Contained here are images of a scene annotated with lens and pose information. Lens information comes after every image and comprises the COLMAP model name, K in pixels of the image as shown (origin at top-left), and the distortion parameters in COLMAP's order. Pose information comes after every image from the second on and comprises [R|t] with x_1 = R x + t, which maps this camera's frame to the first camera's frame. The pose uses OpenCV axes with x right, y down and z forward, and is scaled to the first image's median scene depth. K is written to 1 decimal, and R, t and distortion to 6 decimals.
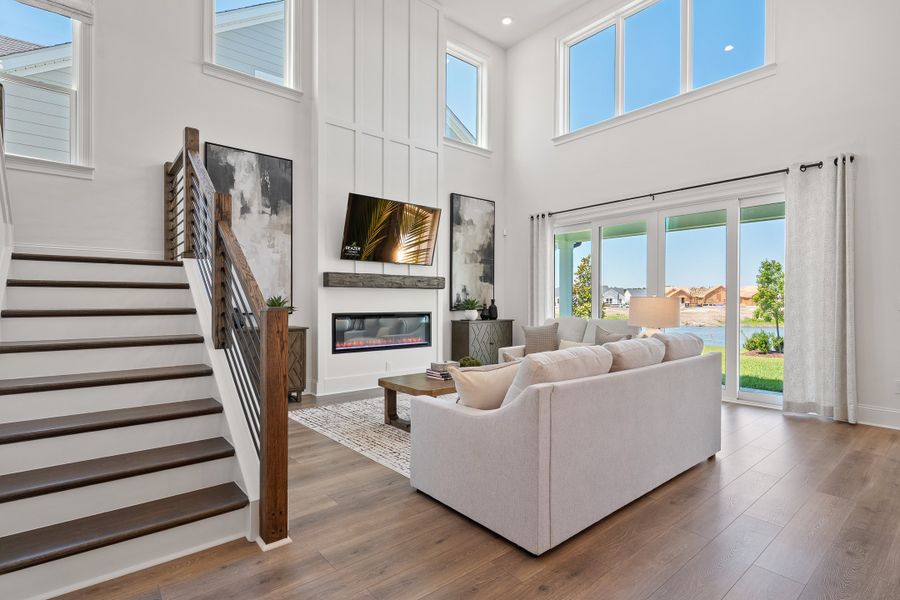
lens RADIAL K [[444.4, 0, 449.5], [0, 444.4, 302.4], [0, 0, 1]] dist [-0.002051, 0.000154]
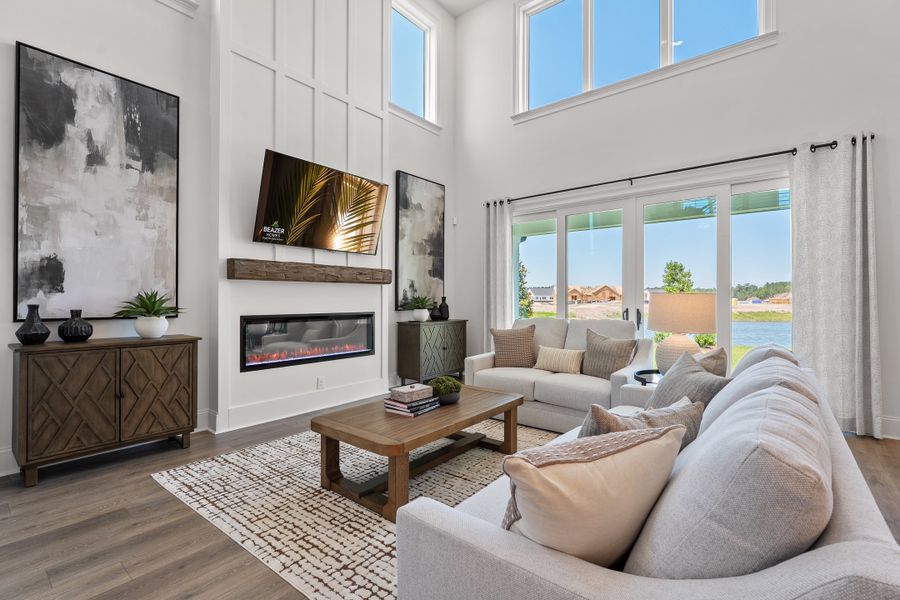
lens RADIAL K [[410.1, 0, 451.7], [0, 410.1, 295.3], [0, 0, 1]] dist [-0.001927, -0.000098]
pose [[0.981170, 0.000673, 0.193145, -0.054929], [0.001446, 0.999940, -0.010829, -0.001345], [-0.193141, 0.010904, 0.981111, 0.274008]]
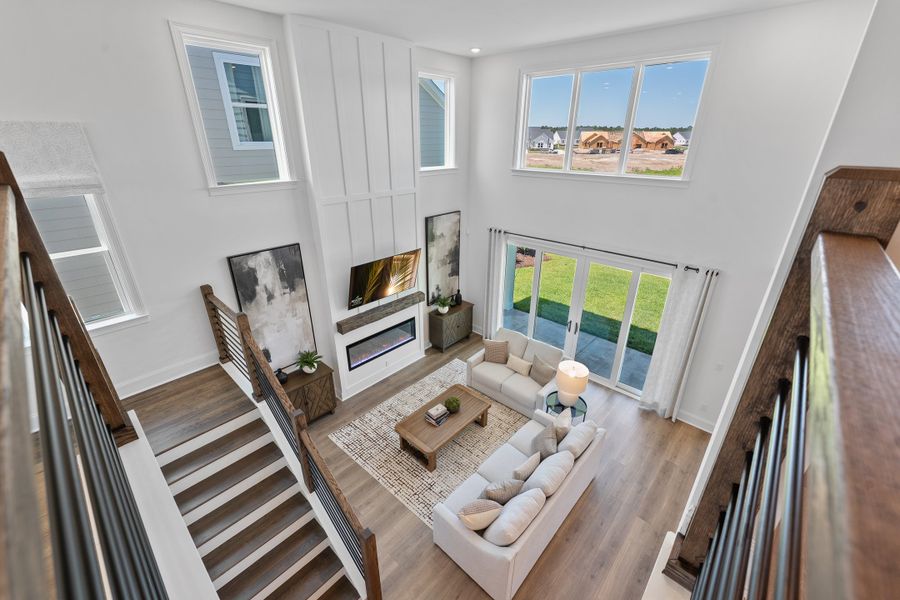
lens RADIAL K [[369.3, 0, 452.2], [0, 369.3, 299.8], [0, 0, 1]] dist [-0.005061, 0.000971]
pose [[0.991688, -0.049102, 0.118930, -0.068889], [-0.001649, 0.919392, 0.393339, -0.537434], [-0.128657, -0.390265, 0.911669, -0.008993]]
